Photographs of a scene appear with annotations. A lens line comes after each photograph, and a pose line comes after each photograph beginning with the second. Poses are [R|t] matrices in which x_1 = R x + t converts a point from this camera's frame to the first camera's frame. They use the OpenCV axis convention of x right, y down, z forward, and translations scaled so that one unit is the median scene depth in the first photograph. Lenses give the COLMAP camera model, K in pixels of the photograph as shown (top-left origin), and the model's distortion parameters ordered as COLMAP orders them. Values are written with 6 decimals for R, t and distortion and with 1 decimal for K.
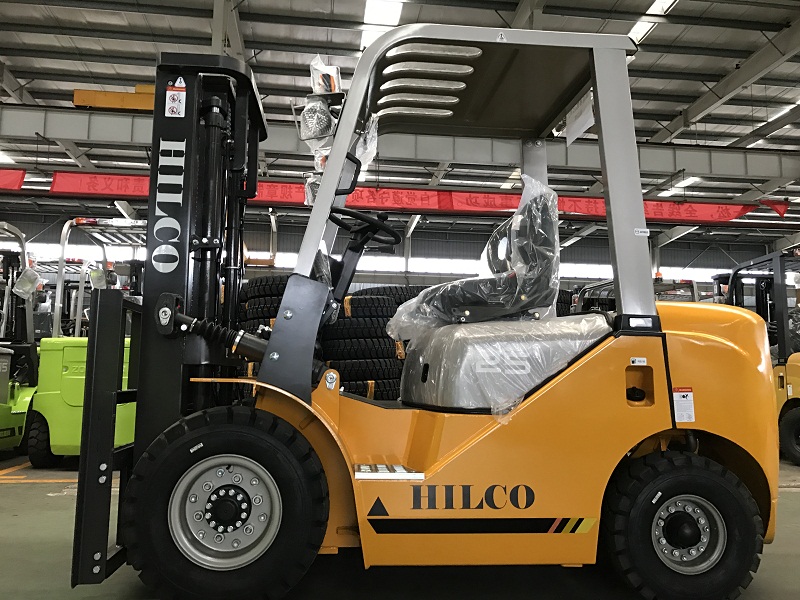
lens RADIAL K [[652.2, 0, 402.9], [0, 652.2, 300.6], [0, 0, 1]] dist [0.014816, -0.015852]
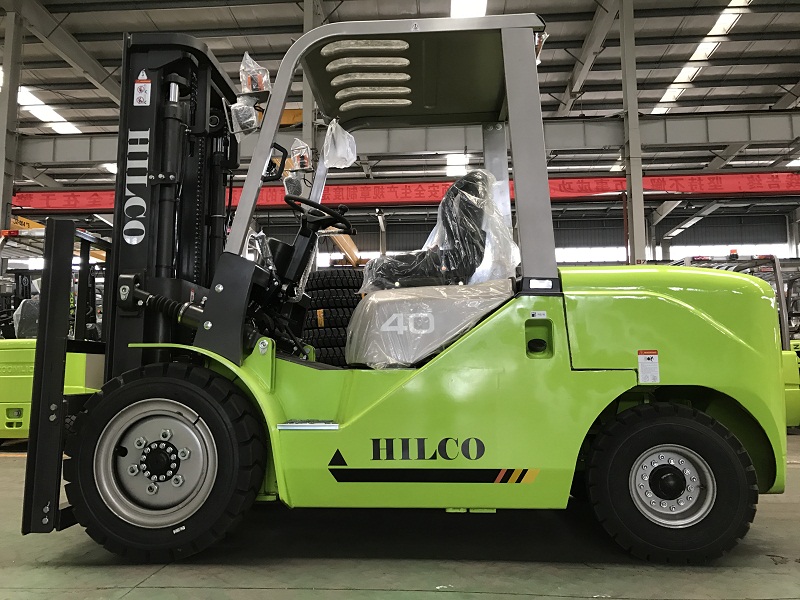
lens RADIAL K [[652.2, 0, 399.4], [0, 652.2, 299.1], [0, 0, 1]] dist [0.014816, -0.015852]
pose [[0.981759, -0.042972, -0.185211, 0.275252], [0.043710, 0.999044, -0.000097, 0.040227], [0.185038, -0.008000, 0.982699, -0.109605]]
